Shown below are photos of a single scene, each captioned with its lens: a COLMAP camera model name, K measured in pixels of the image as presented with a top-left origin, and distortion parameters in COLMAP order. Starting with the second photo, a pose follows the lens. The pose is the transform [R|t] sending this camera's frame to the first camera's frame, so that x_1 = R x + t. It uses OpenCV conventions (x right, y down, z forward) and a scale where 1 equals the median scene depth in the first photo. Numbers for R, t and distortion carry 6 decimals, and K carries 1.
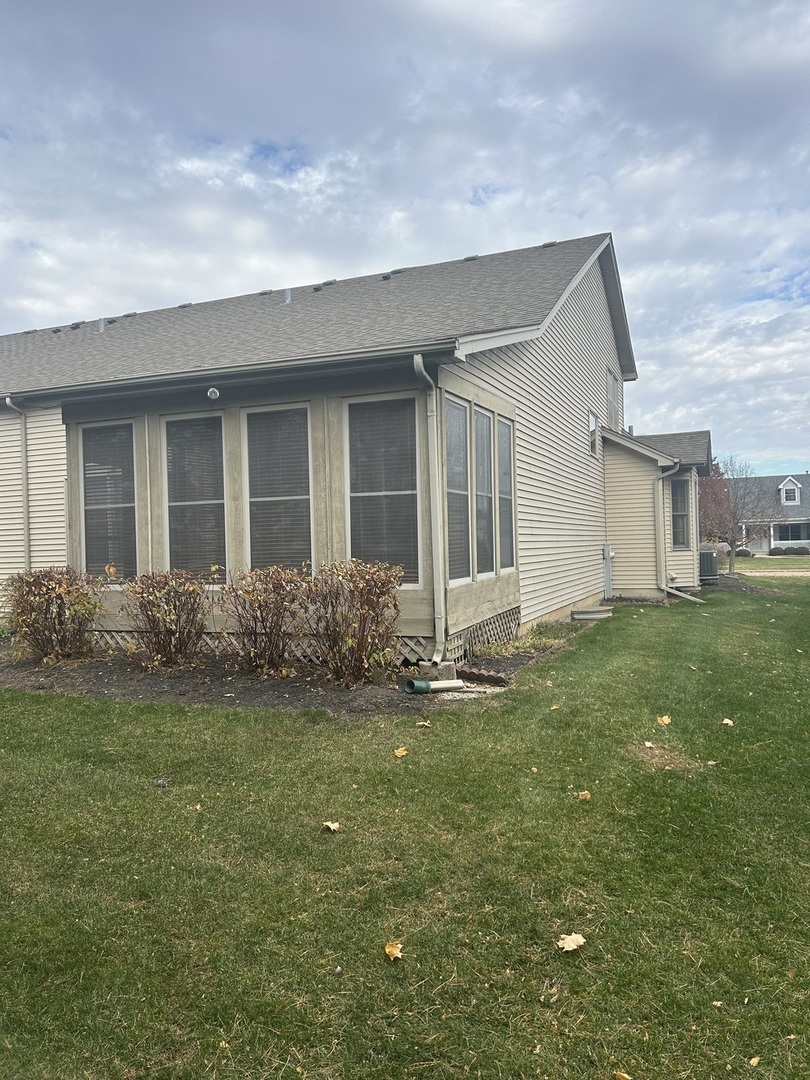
lens RADIAL K [[808.1, 0, 405.8], [0, 808.1, 538.0], [0, 0, 1]] dist [0.066780, -0.076982]
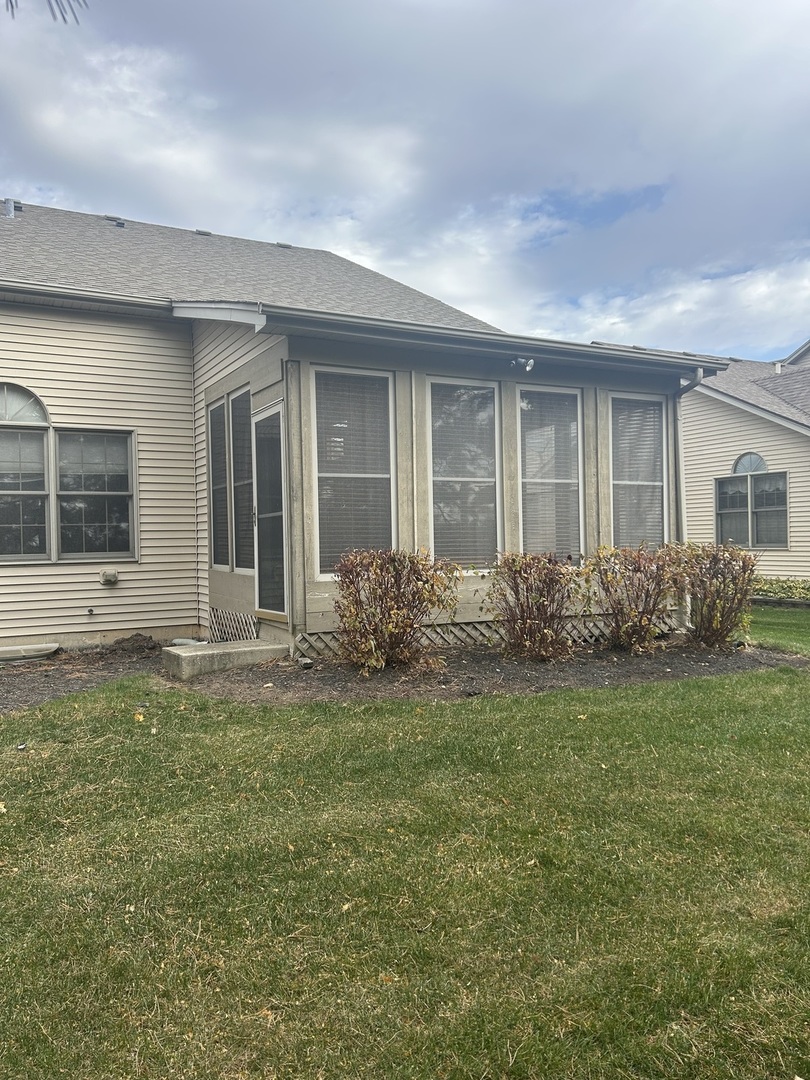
lens RADIAL K [[855.2, 0, 407.8], [0, 855.2, 543.2], [0, 0, 1]] dist [0.000903, 0.000110]
pose [[0.645289, 0.010308, 0.763869, -0.946945], [-0.014948, 0.999888, -0.000866, 0.027772], [-0.763792, -0.010859, 0.645371, 0.406313]]
